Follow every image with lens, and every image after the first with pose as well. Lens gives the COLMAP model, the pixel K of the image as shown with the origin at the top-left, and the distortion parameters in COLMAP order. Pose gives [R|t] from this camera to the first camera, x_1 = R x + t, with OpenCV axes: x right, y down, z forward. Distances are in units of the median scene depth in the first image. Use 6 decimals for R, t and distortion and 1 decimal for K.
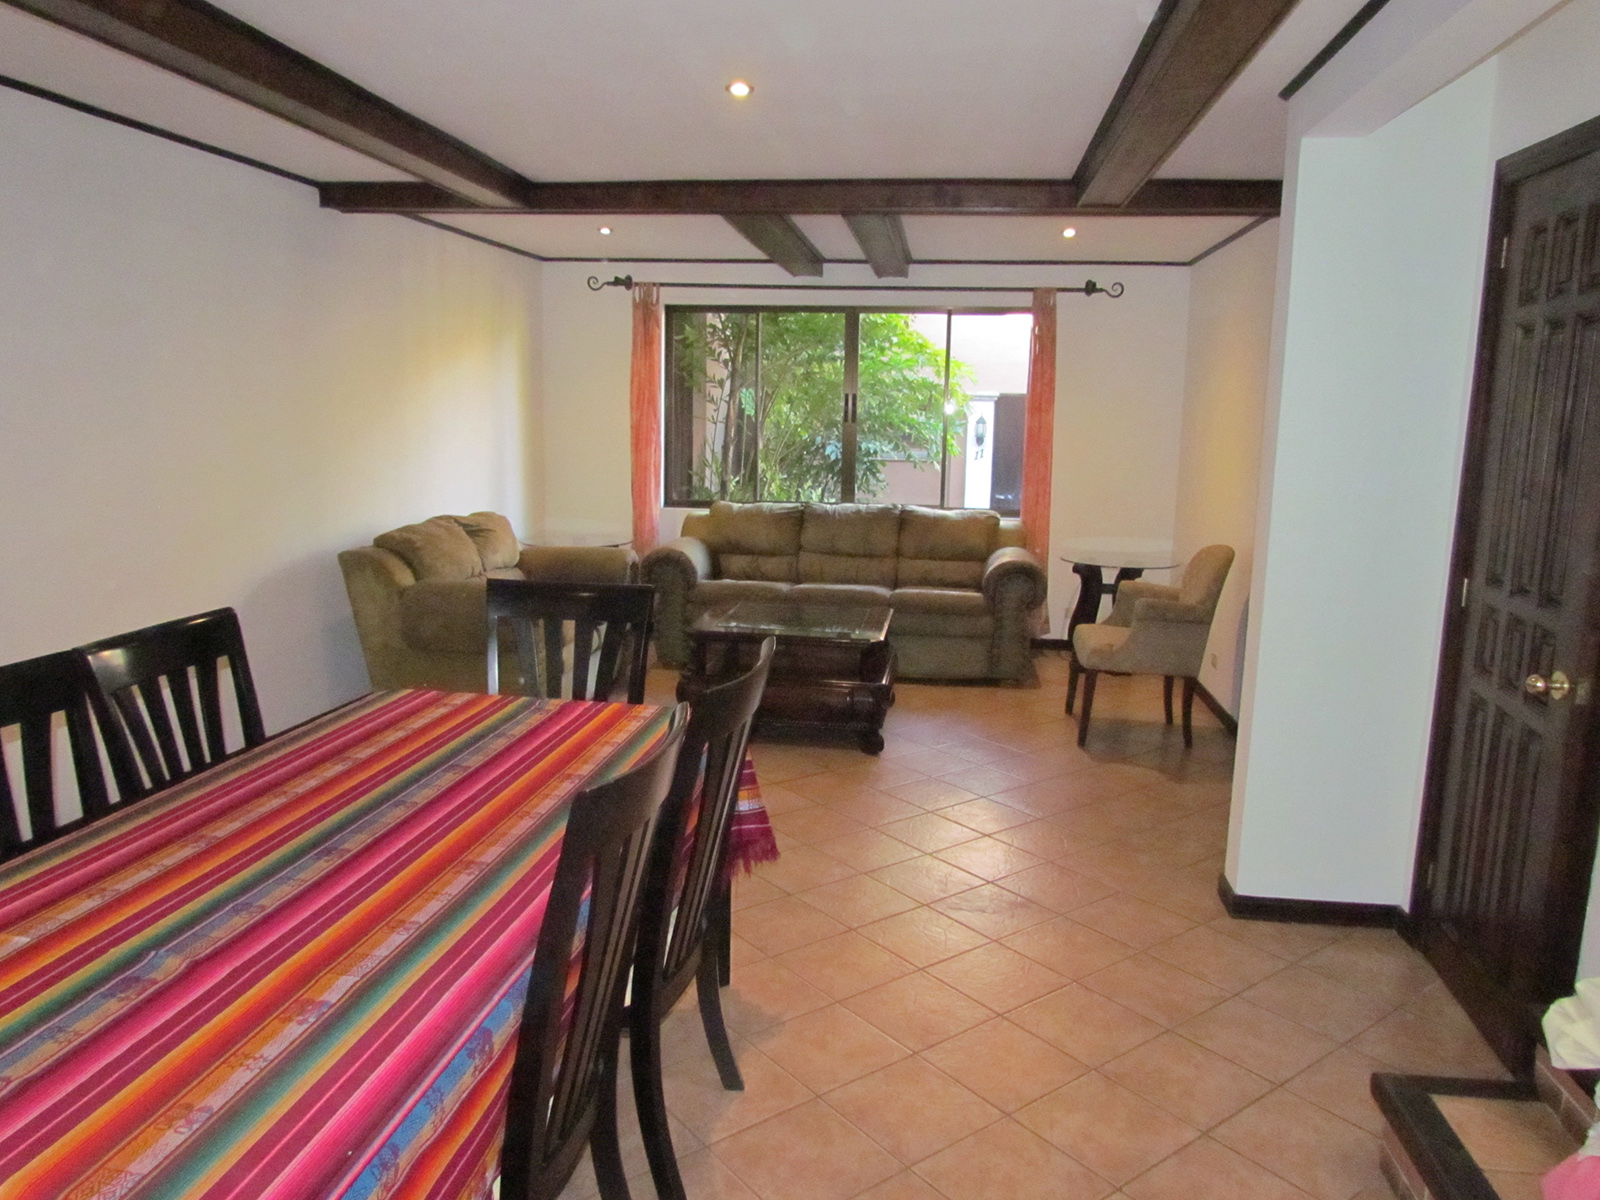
lens RADIAL K [[1138.9, 0, 797.6], [0, 1138.9, 605.2], [0, 0, 1]] dist [-0.032144, 0.017448]
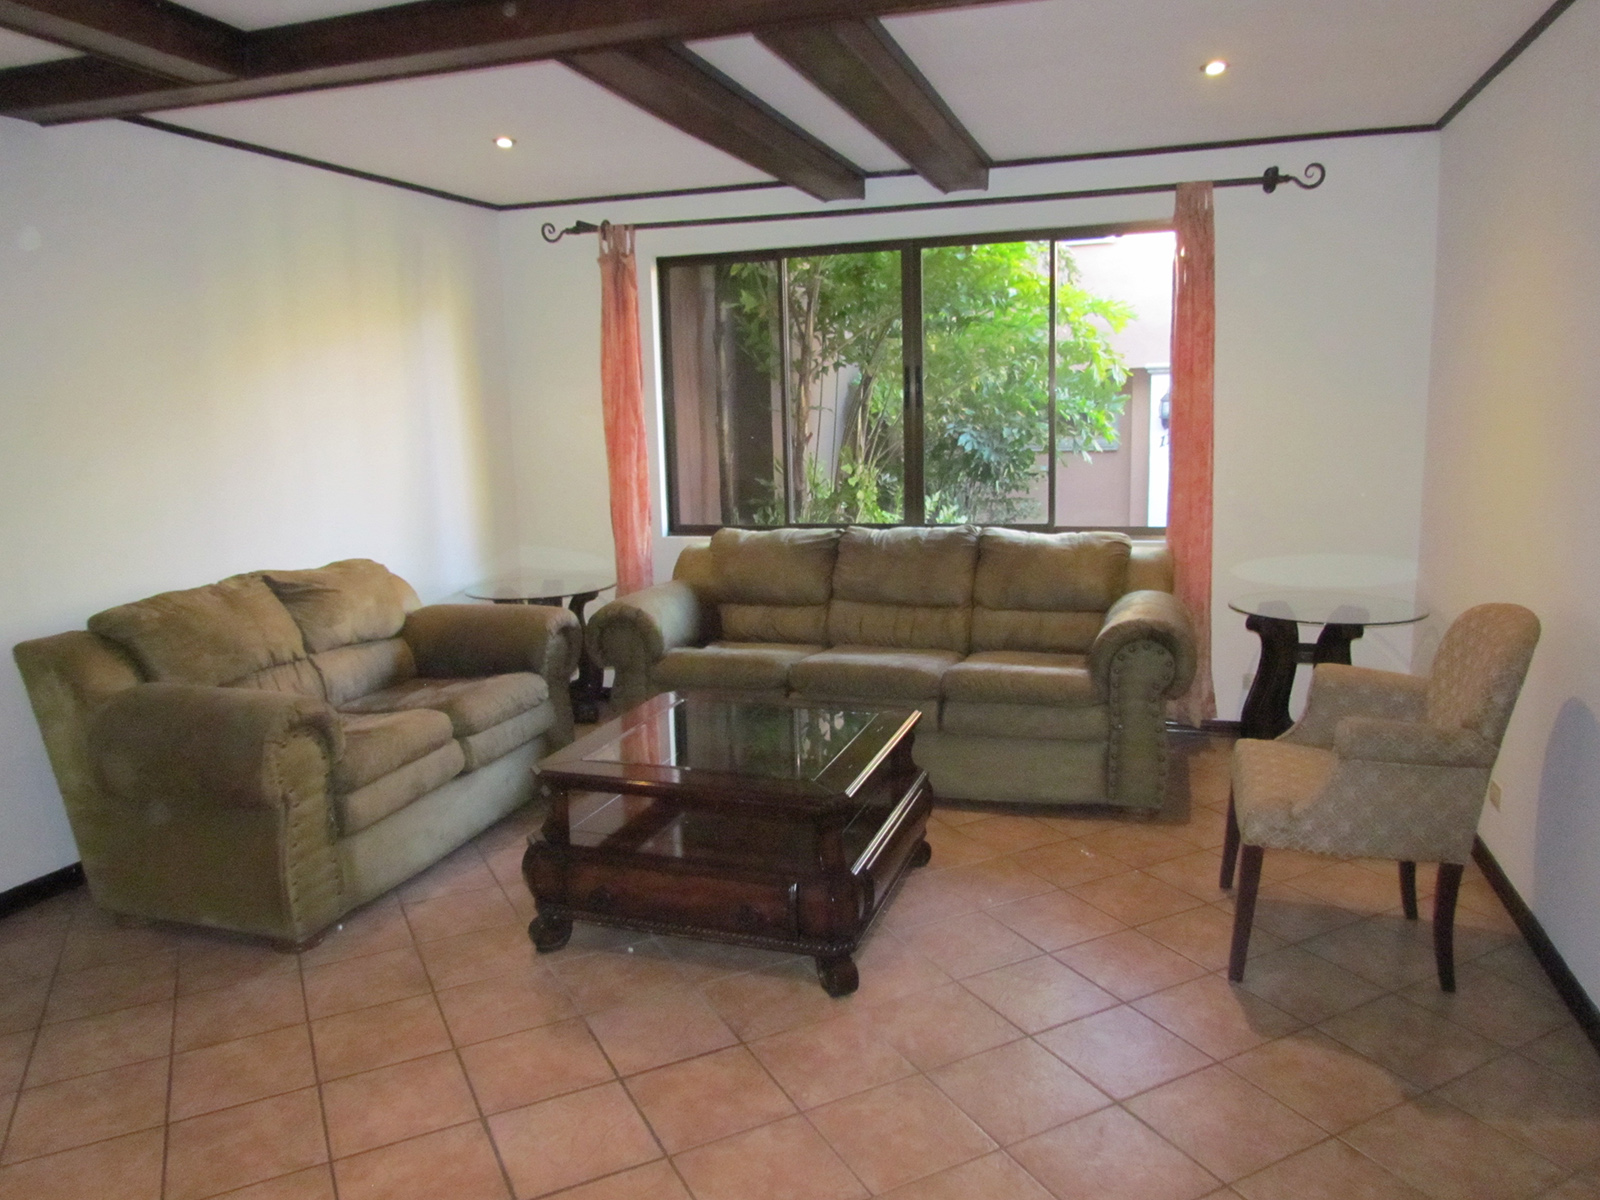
lens RADIAL K [[1138.9, 0, 805.1], [0, 1138.9, 594.4], [0, 0, 1]] dist [-0.032144, 0.017448]
pose [[0.982313, -0.015925, -0.186569, 0.116796], [0.015473, 0.999873, -0.003875, -0.048679], [0.186607, 0.000920, 0.982434, 0.330849]]
